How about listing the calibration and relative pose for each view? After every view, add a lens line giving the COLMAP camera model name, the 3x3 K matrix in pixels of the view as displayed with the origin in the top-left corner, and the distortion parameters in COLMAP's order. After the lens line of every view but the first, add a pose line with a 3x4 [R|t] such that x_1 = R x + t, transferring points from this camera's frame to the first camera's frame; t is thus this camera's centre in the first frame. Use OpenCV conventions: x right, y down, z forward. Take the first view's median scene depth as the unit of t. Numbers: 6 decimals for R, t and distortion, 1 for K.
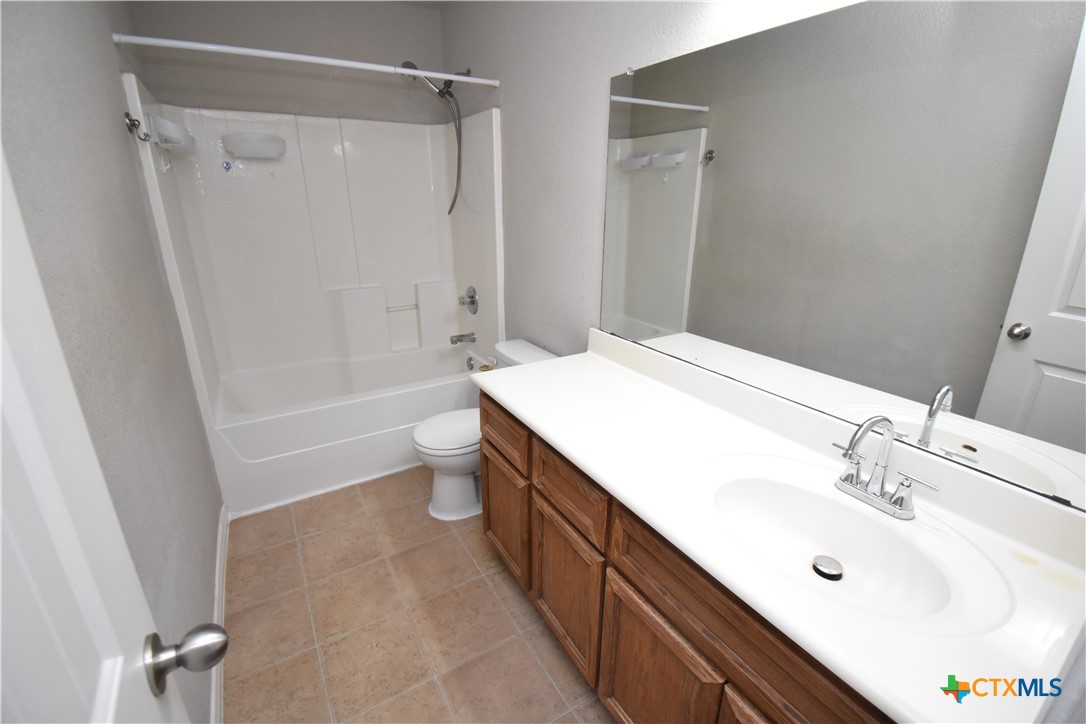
lens RADIAL K [[479.3, 0, 543.0], [0, 479.3, 362.0], [0, 0, 1]] dist [-0.000059, -0.000022]
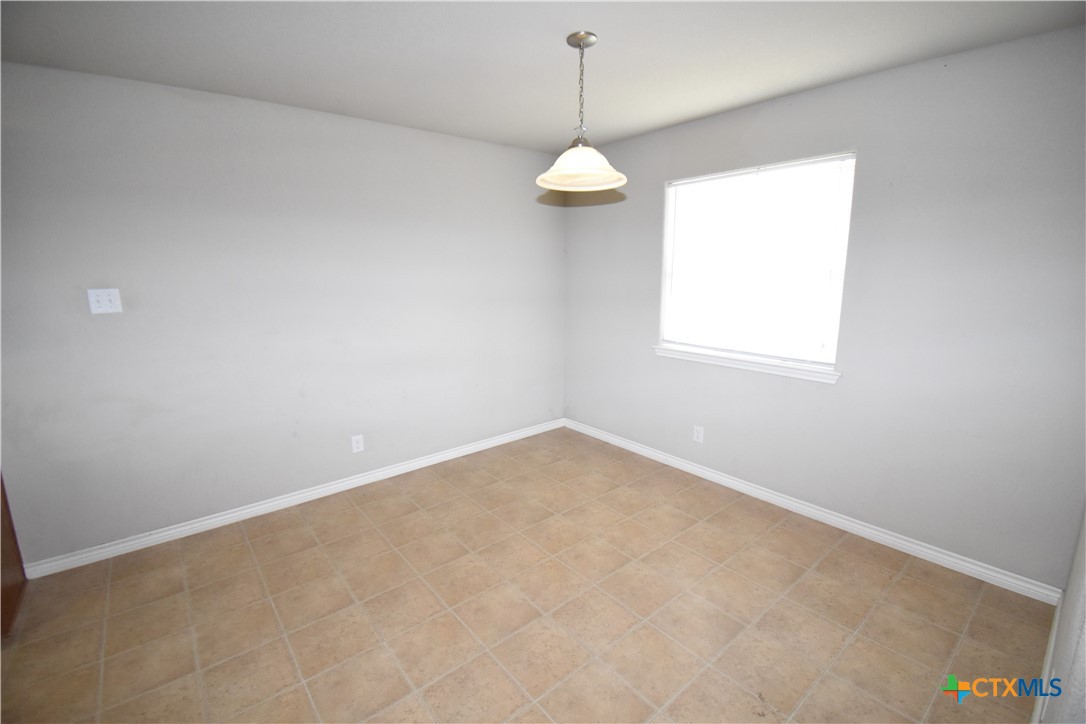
lens RADIAL K [[479.3, 0, 543.0], [0, 479.3, 362.0], [0, 0, 1]] dist [-0.000059, -0.000022]
pose [[-0.980196, 0.173665, -0.095166, -0.807005], [0.086790, 0.808679, 0.581813, -0.477205], [0.177999, 0.562031, -0.807736, 1.225251]]
